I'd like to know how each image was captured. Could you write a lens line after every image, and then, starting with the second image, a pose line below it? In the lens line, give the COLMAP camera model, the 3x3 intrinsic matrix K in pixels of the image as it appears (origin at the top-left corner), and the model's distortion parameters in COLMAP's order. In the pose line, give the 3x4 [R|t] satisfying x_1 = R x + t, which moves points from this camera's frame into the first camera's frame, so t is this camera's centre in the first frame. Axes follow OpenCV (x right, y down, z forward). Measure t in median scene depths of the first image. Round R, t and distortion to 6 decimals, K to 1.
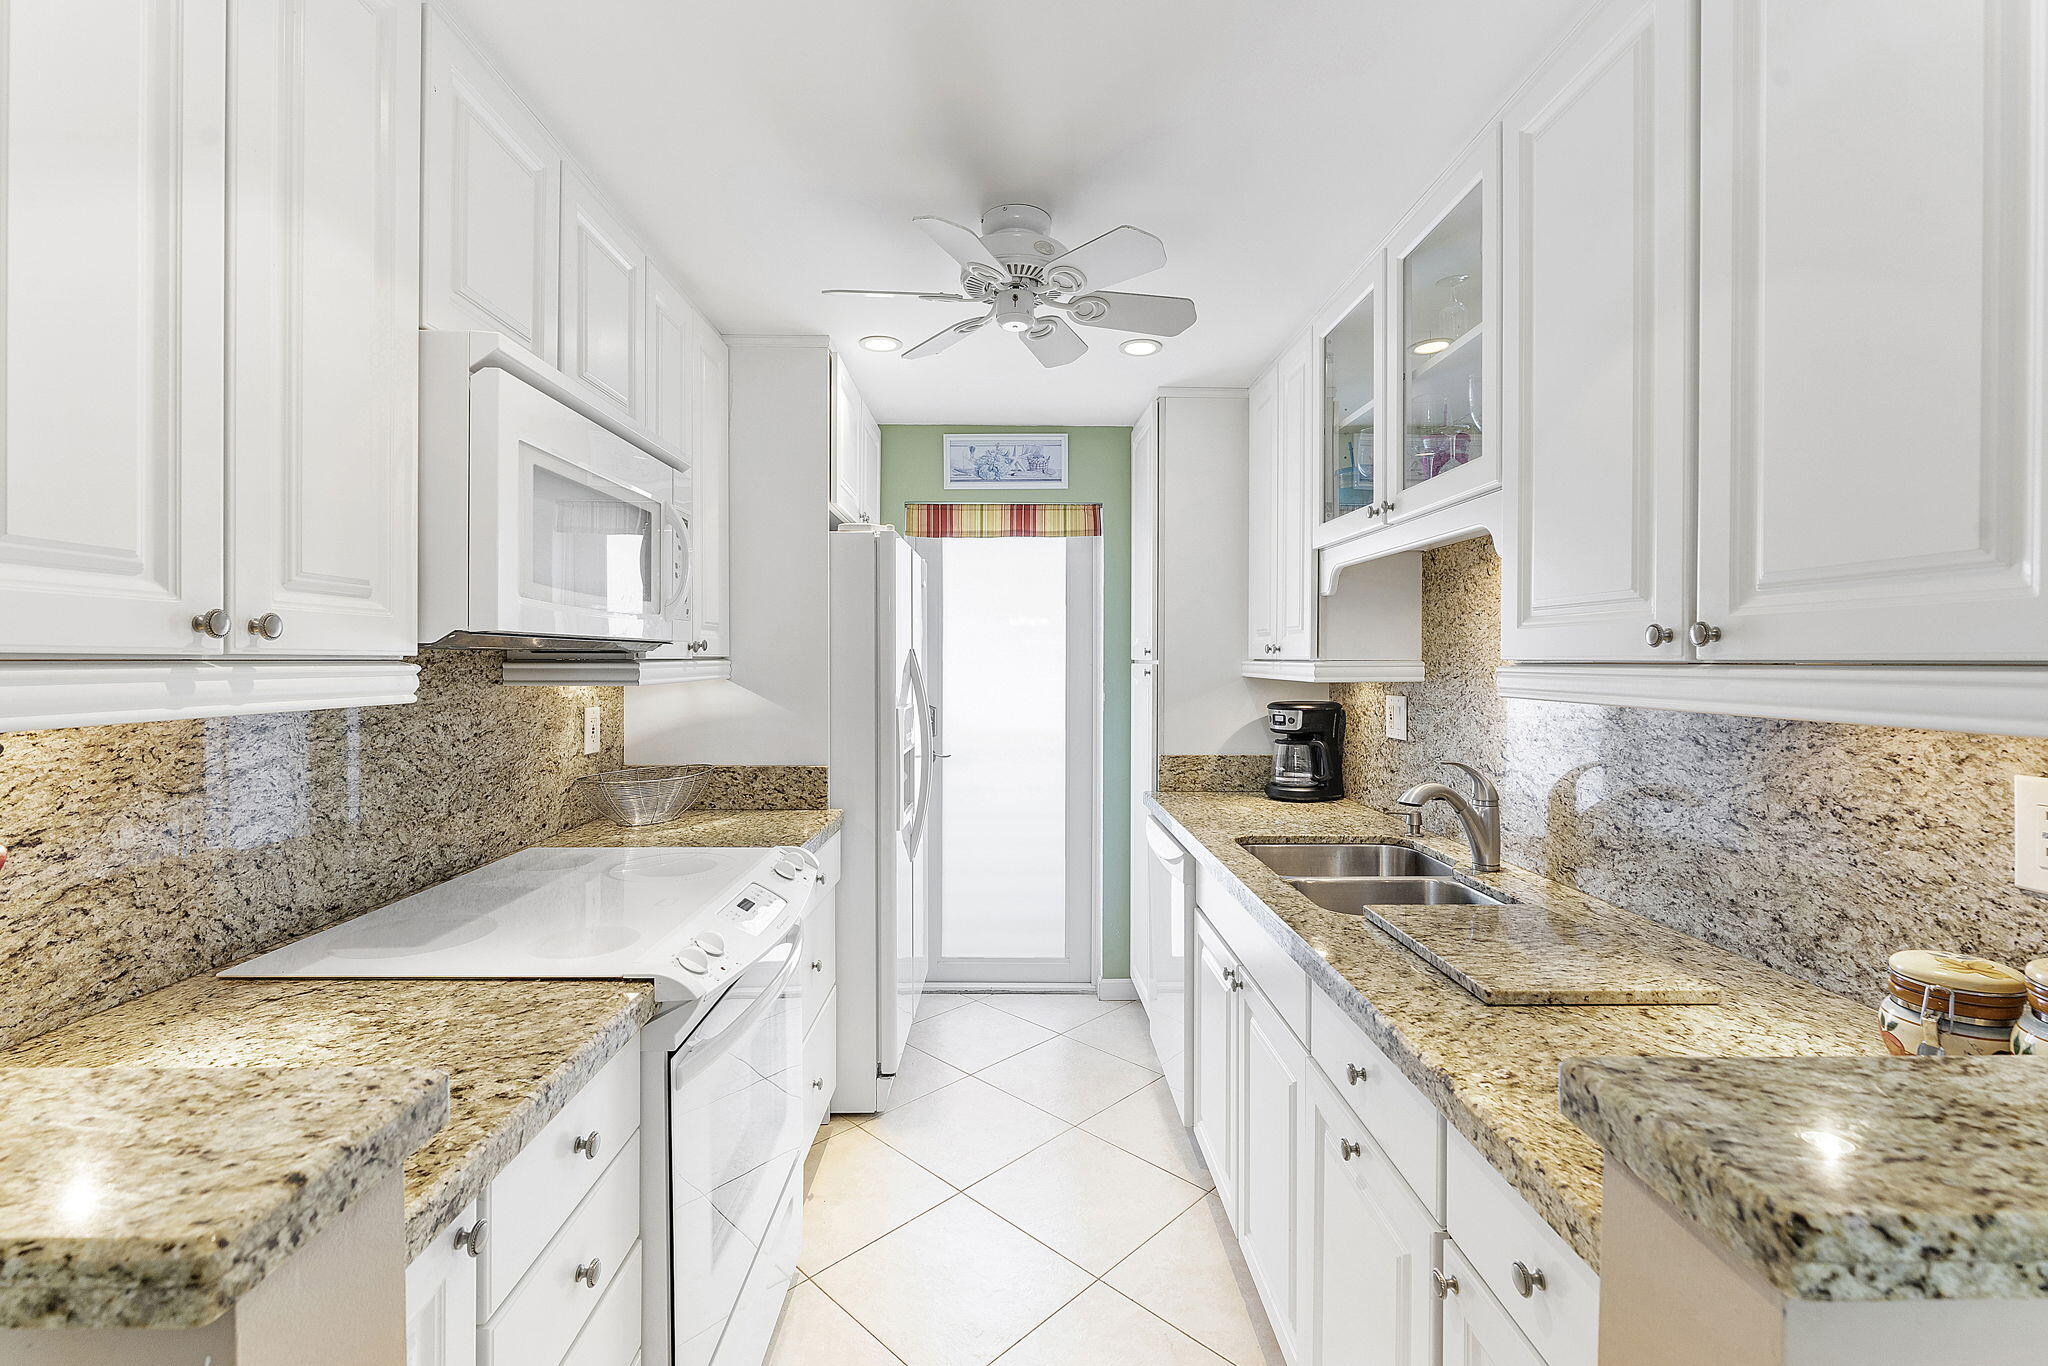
lens RADIAL K [[887.2, 0, 1025.6], [0, 887.2, 663.5], [0, 0, 1]] dist [-0.002651, 0.000186]
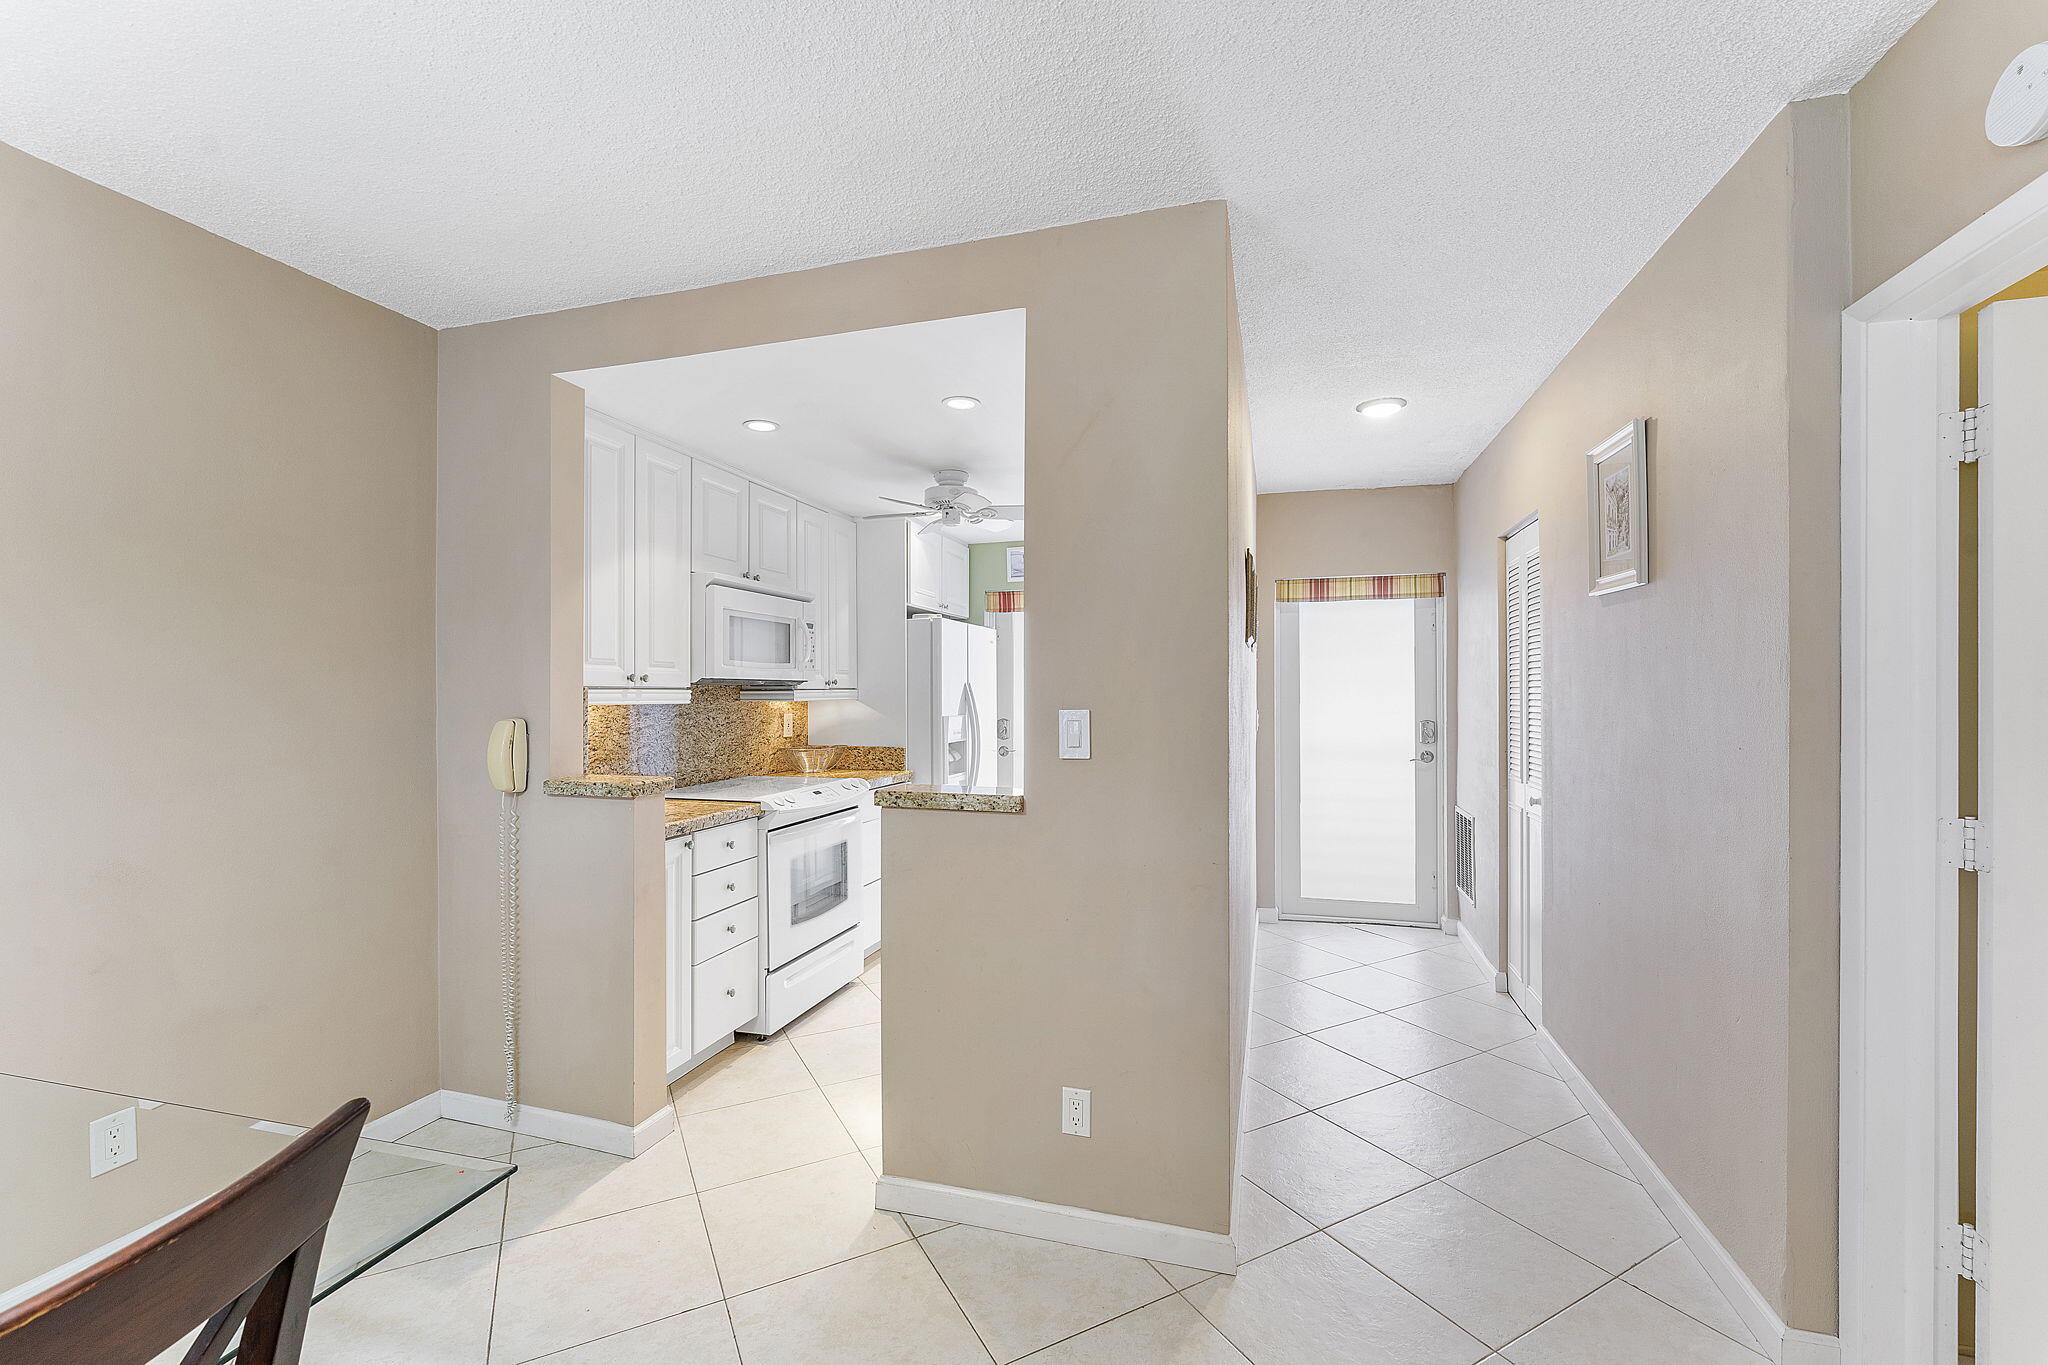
lens RADIAL K [[844.8, 0, 1024.0], [0, 844.8, 689.1], [0, 0, 1]] dist [-0.000338, 0.000005]
pose [[0.951356, -0.007131, -0.308011, 0.882215], [0.004275, 0.999941, -0.009947, 0.021906], [0.308064, 0.008146, 0.951331, -0.945666]]
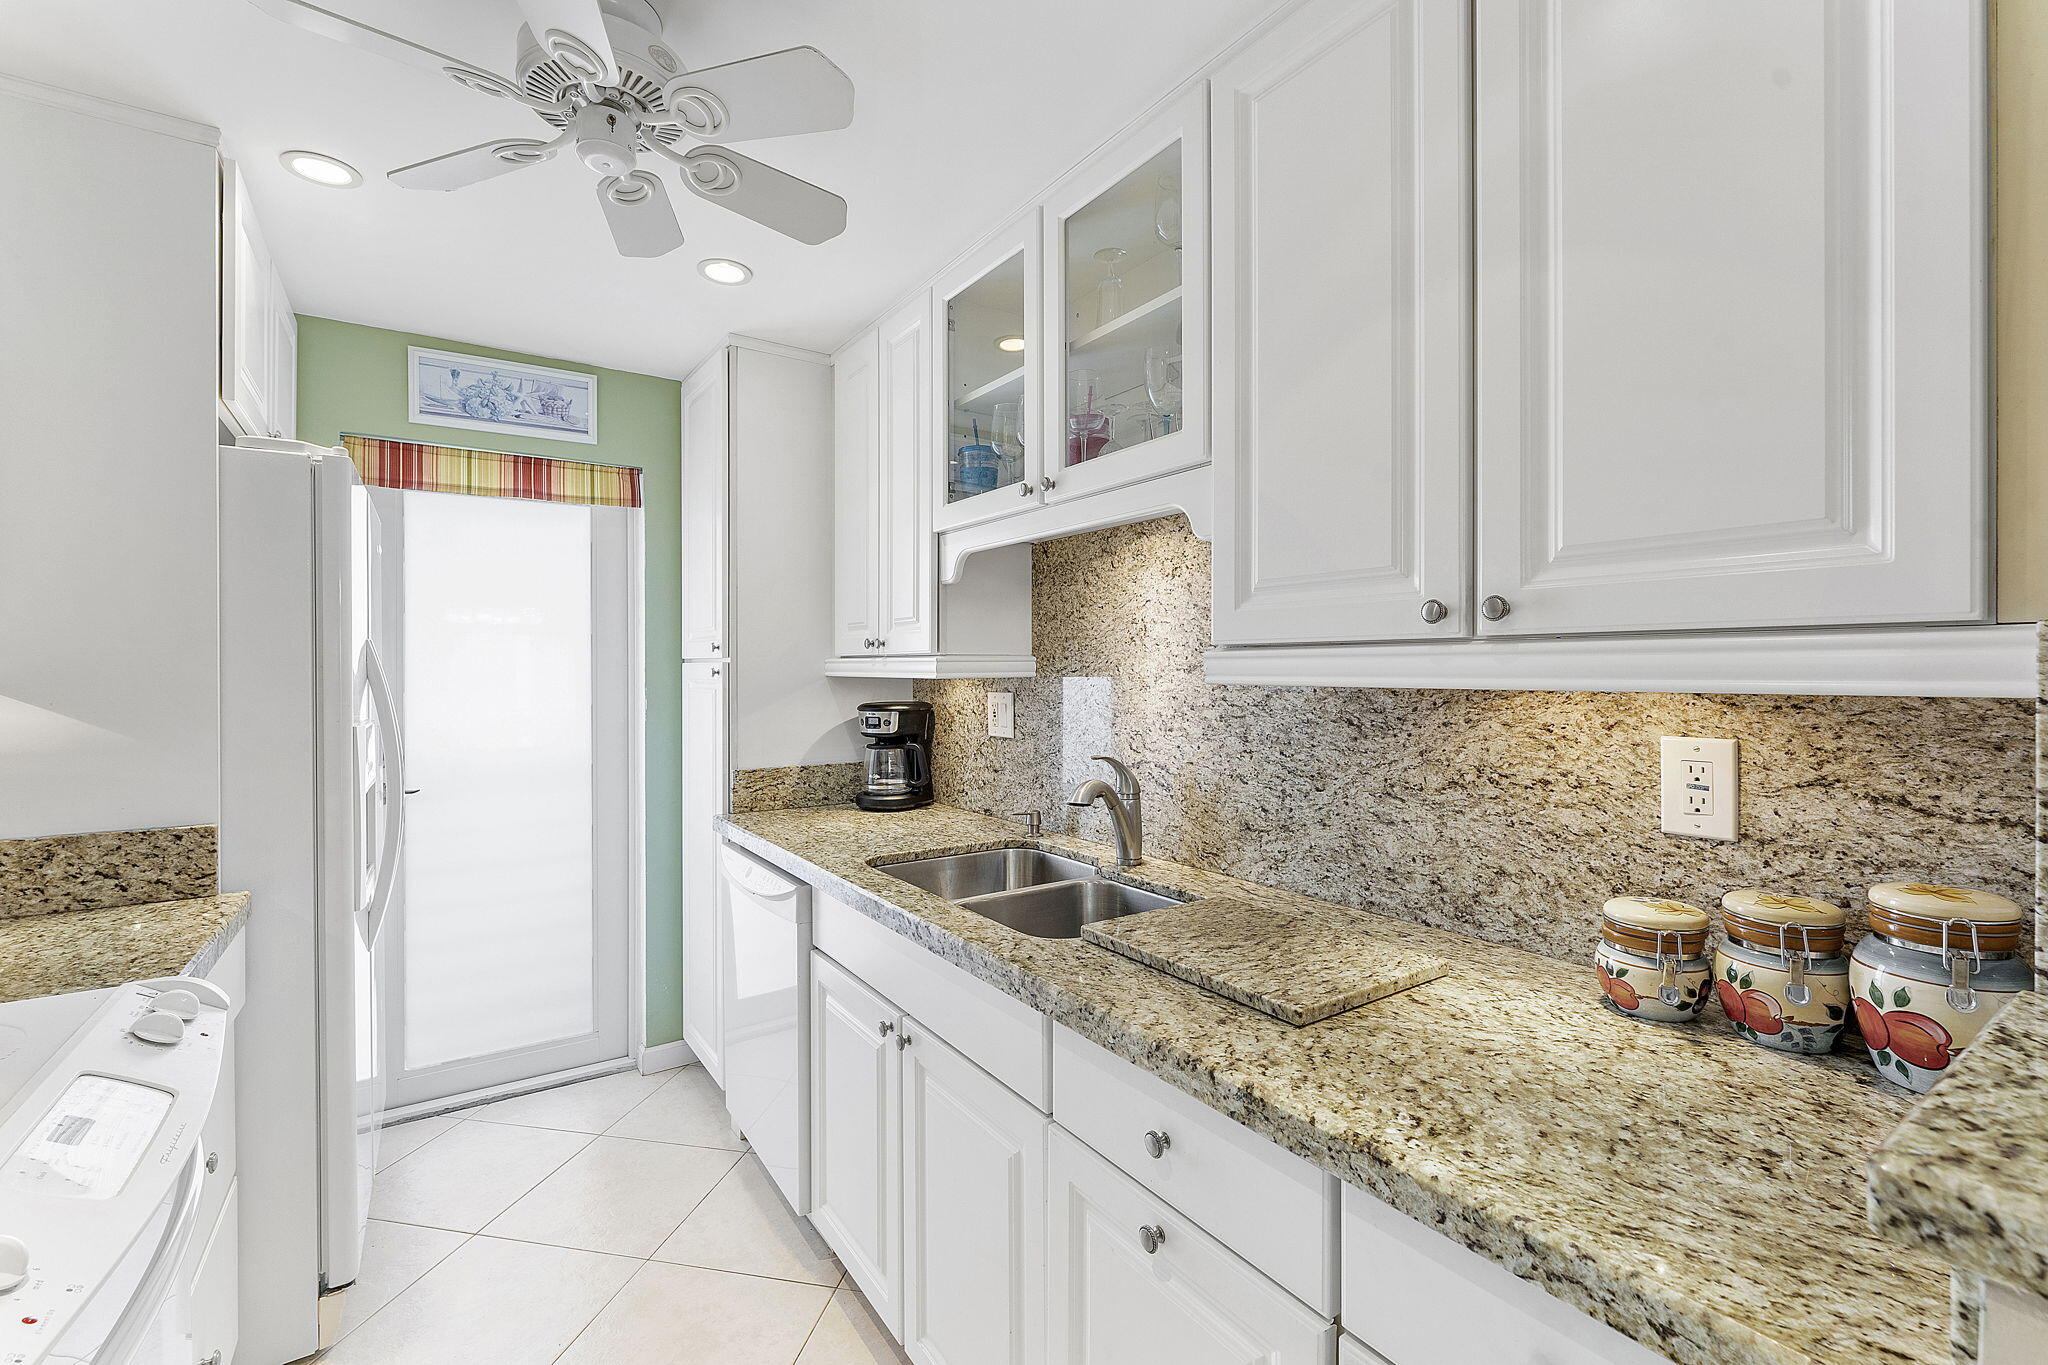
lens RADIAL K [[870.4, 0, 1018.7], [0, 870.4, 667.7], [0, 0, 1]] dist [-0.003639, -0.000423]
pose [[0.839553, -0.003660, 0.543266, -0.132255], [0.006952, 0.999968, -0.004007, 0.021142], [-0.543234, 0.007141, 0.839551, 0.306788]]
